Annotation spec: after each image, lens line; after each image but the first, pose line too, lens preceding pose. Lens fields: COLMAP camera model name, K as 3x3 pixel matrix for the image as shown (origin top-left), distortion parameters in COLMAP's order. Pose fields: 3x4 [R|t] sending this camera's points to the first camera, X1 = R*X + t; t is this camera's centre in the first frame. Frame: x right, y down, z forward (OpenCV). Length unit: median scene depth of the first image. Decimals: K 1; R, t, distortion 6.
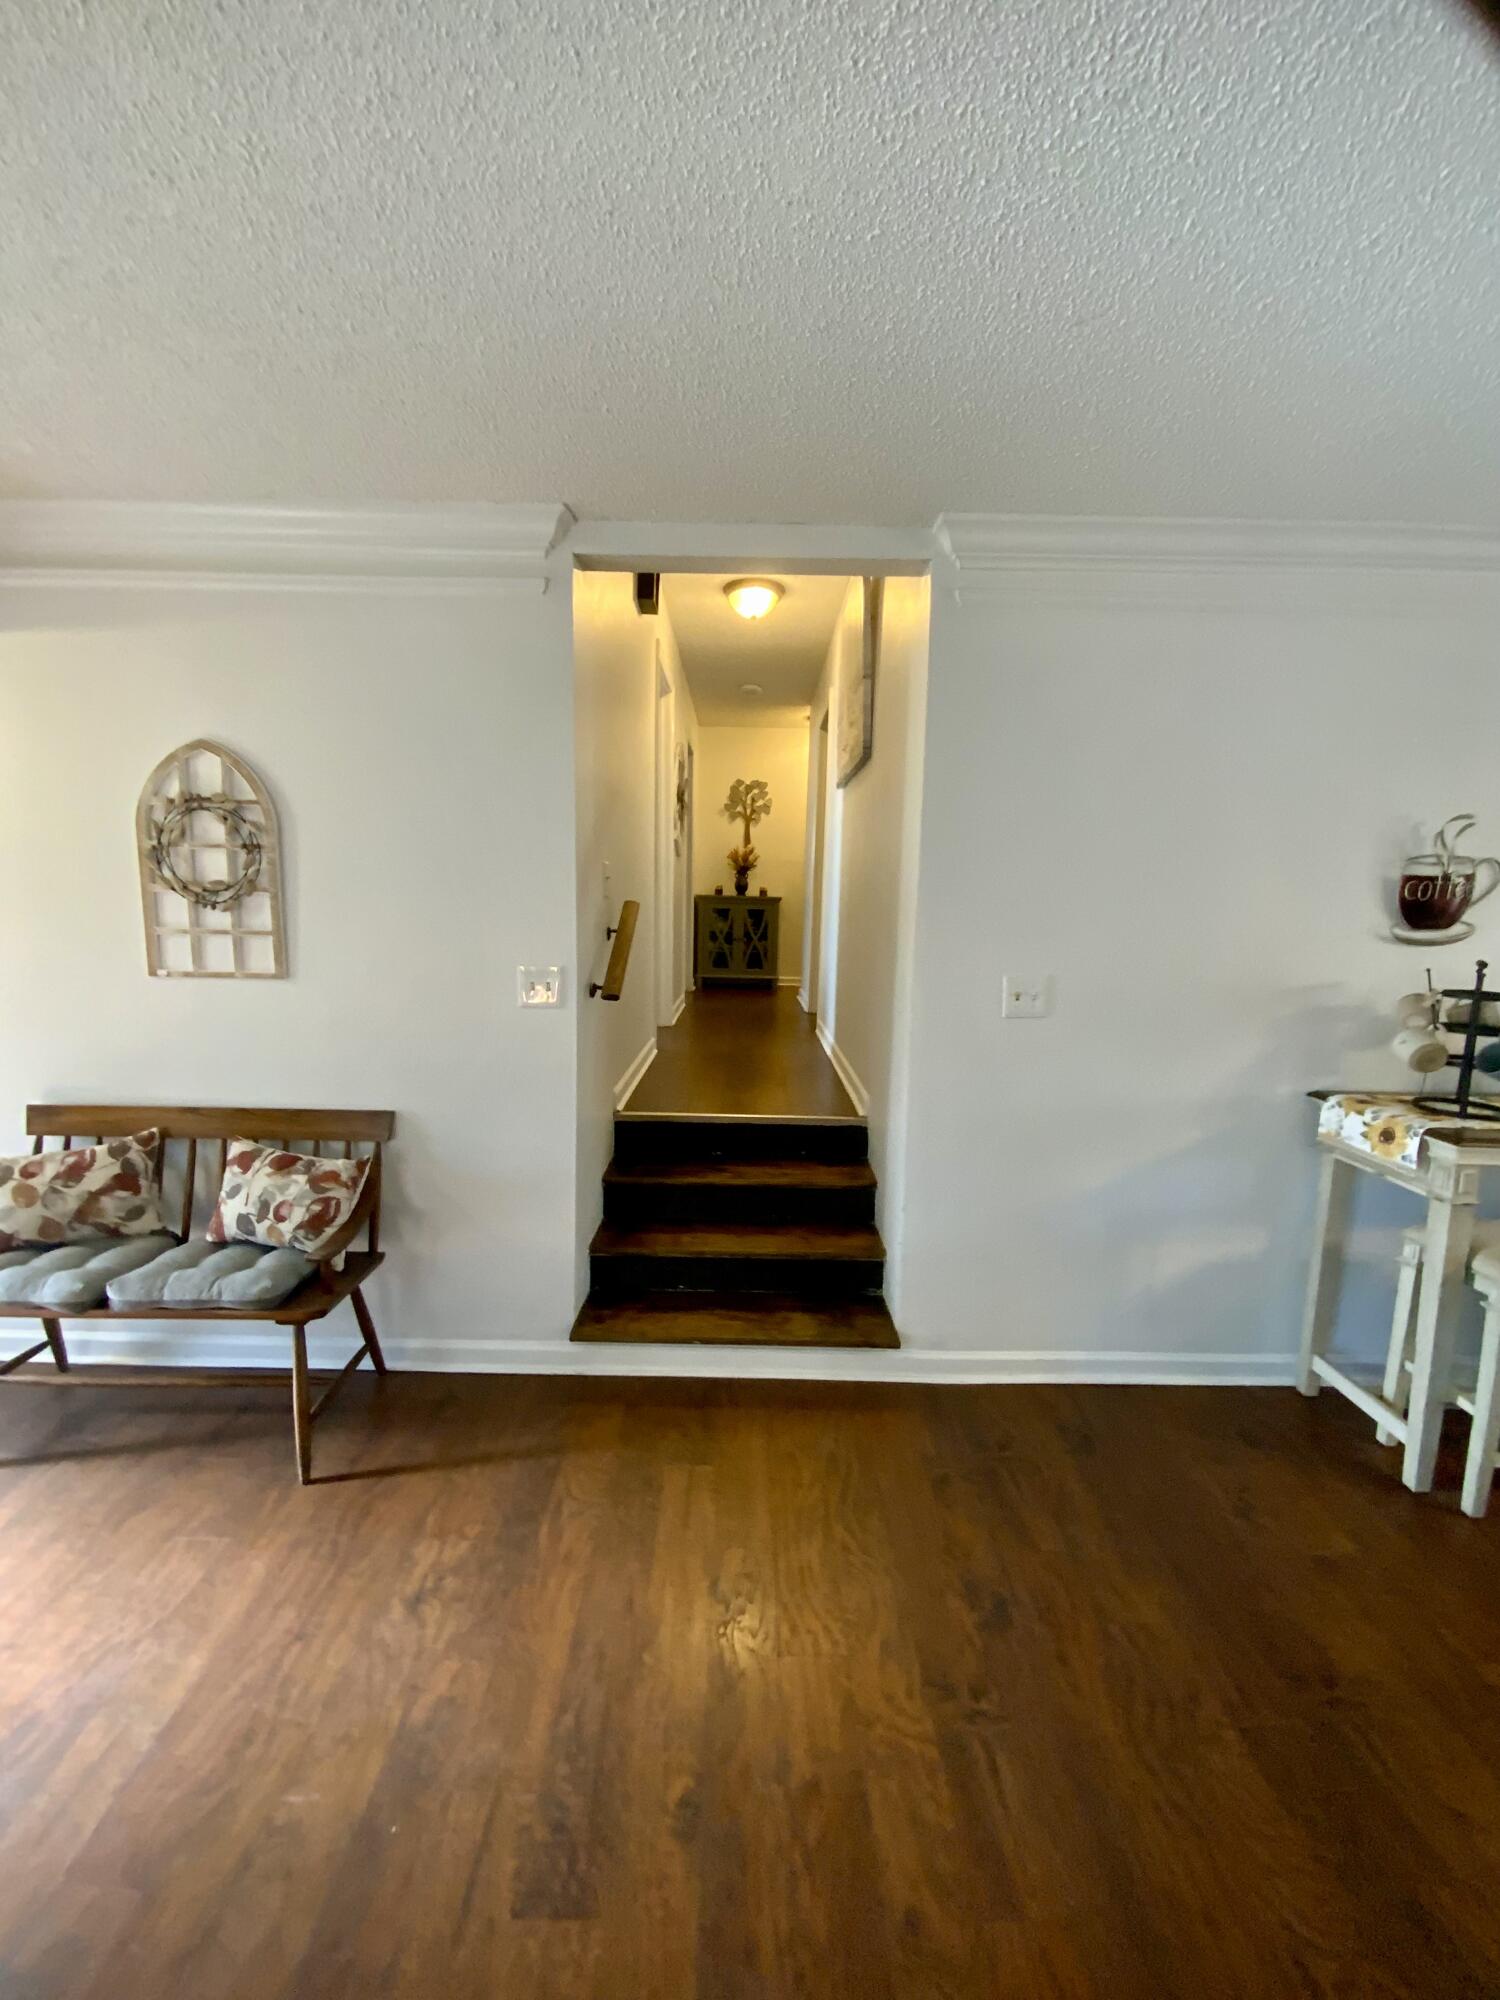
lens RADIAL K [[811.5, 0, 749.4], [0, 811.5, 1002.1], [0, 0, 1]] dist [-0.022212, -0.003192]
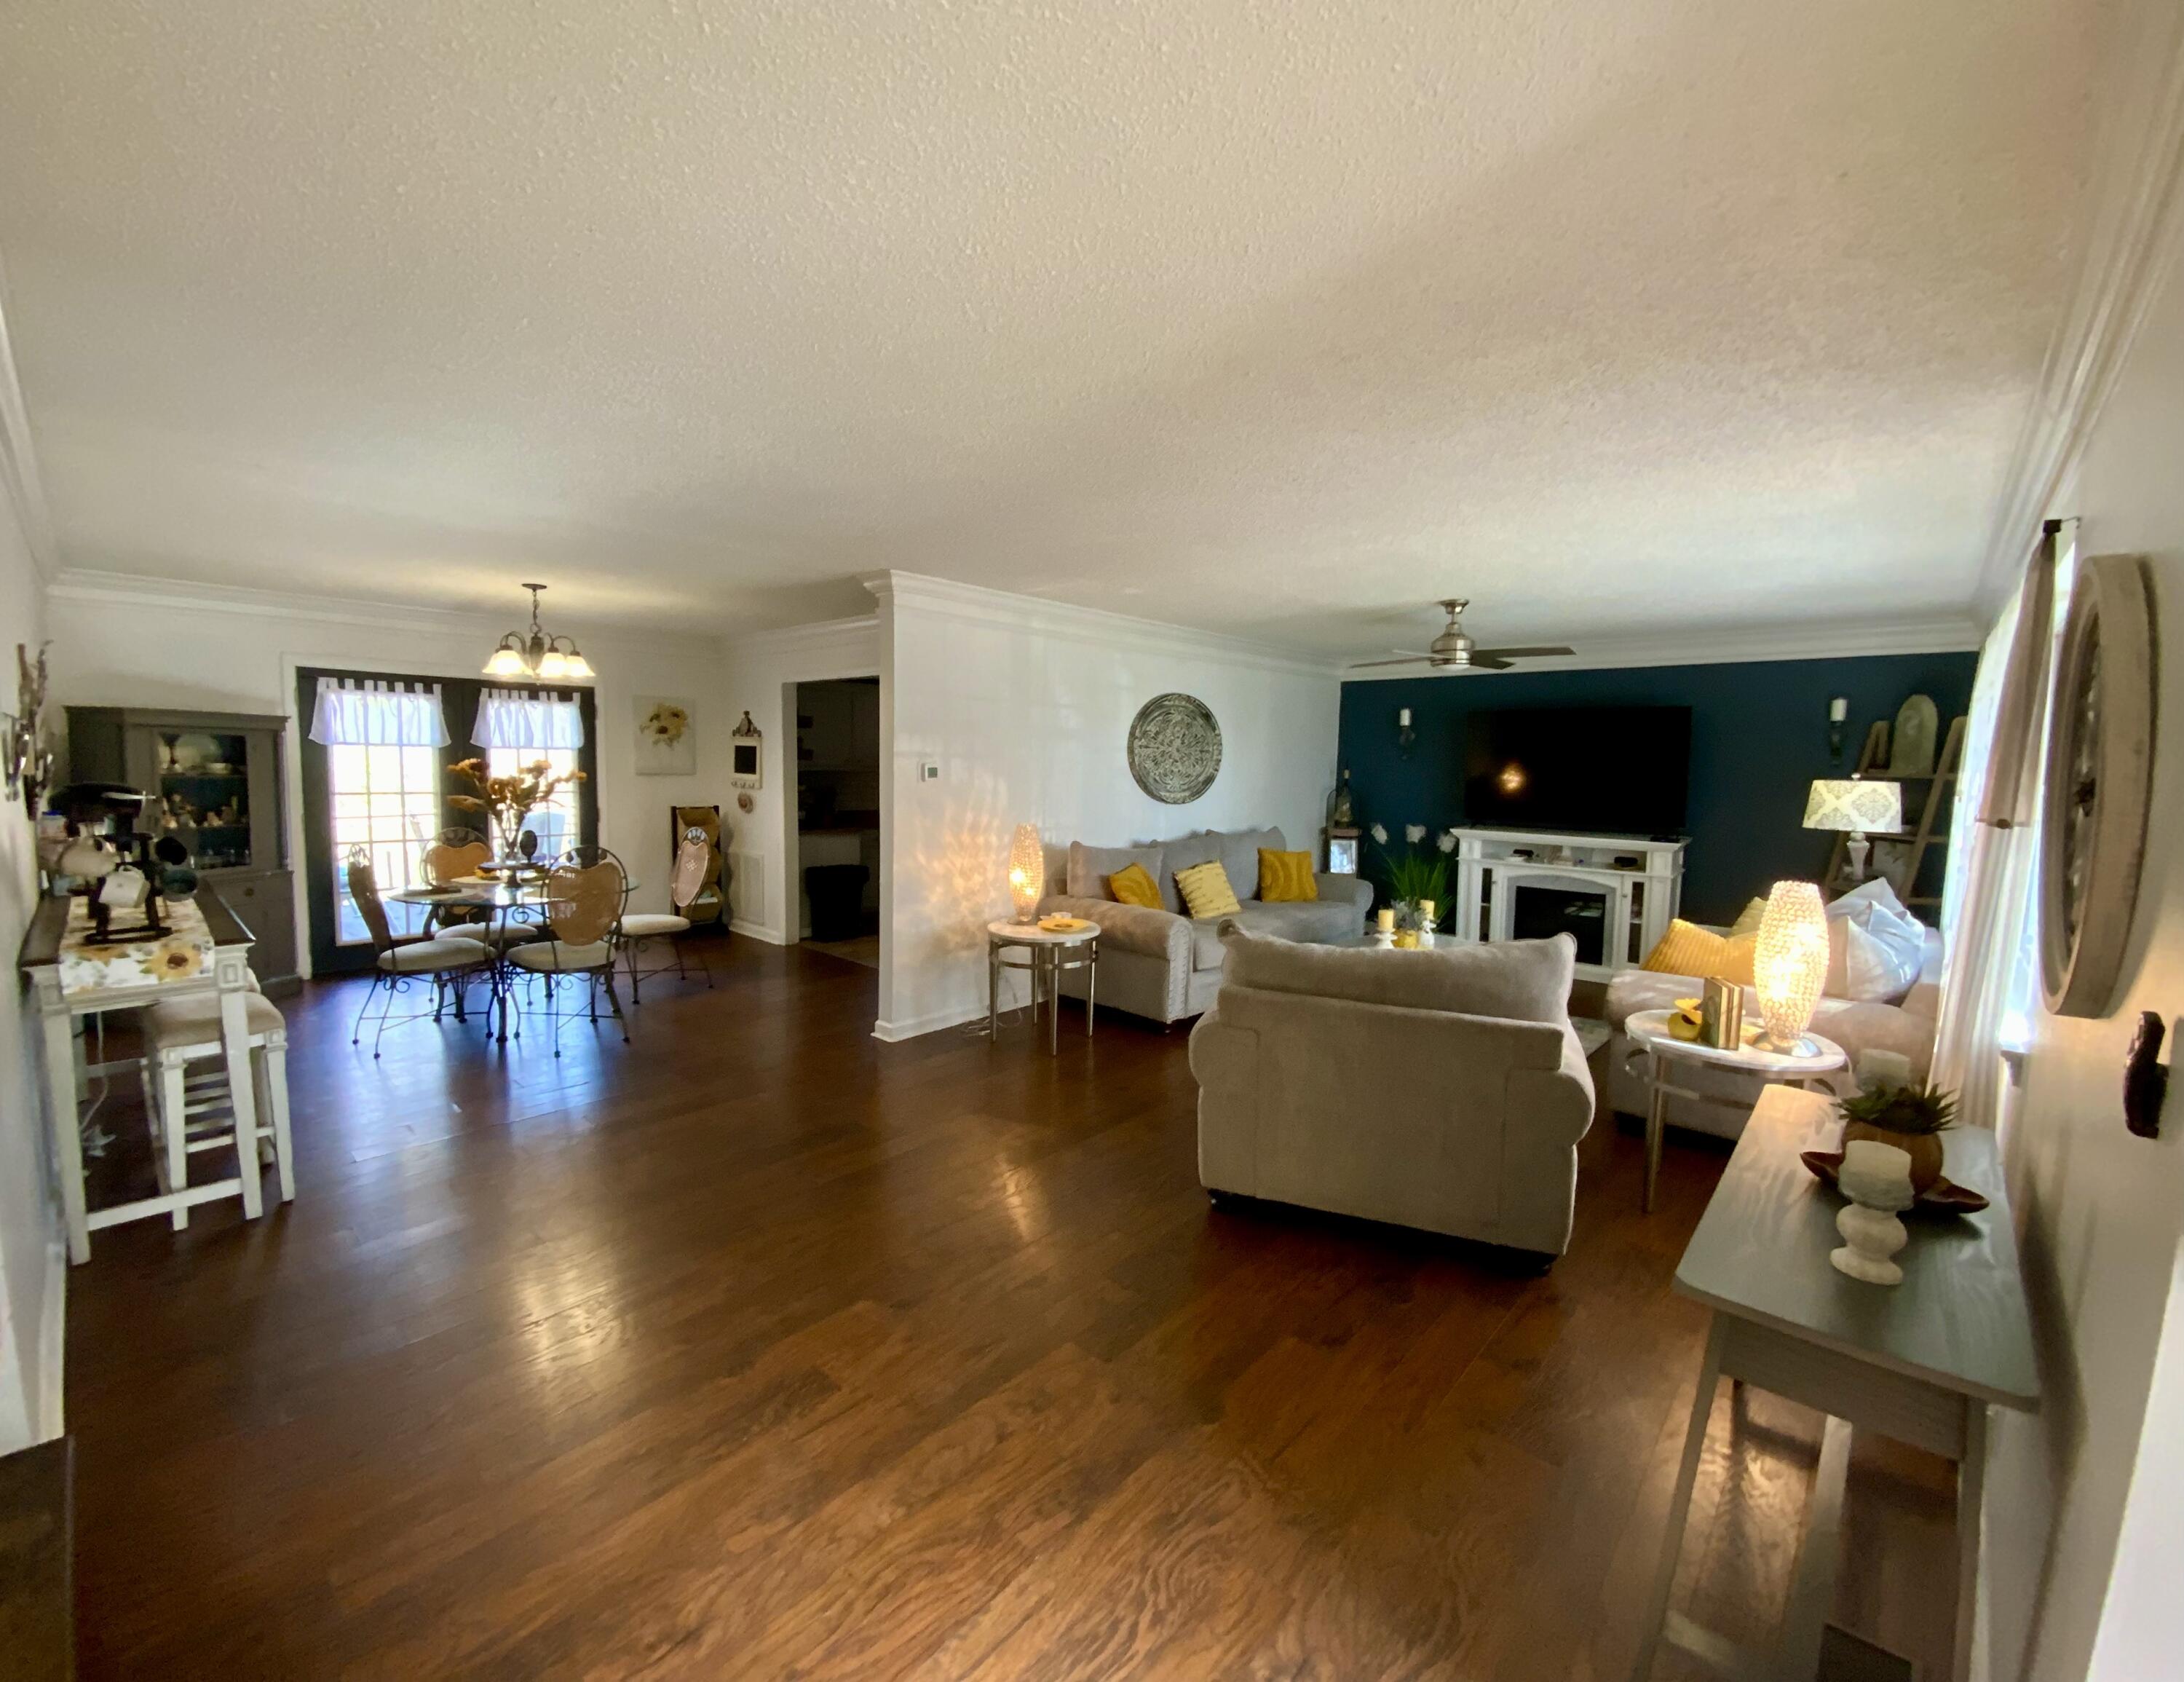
lens RADIAL K [[929.1, 0, 1086.2], [0, 929.1, 838.0], [0, 0, 1]] dist [0.000175, 0.000027]
pose [[-0.740202, -0.106722, 0.663861, -1.105735], [0.040333, 0.978498, 0.202275, -0.238395], [-0.671173, 0.176500, -0.719982, 1.079636]]
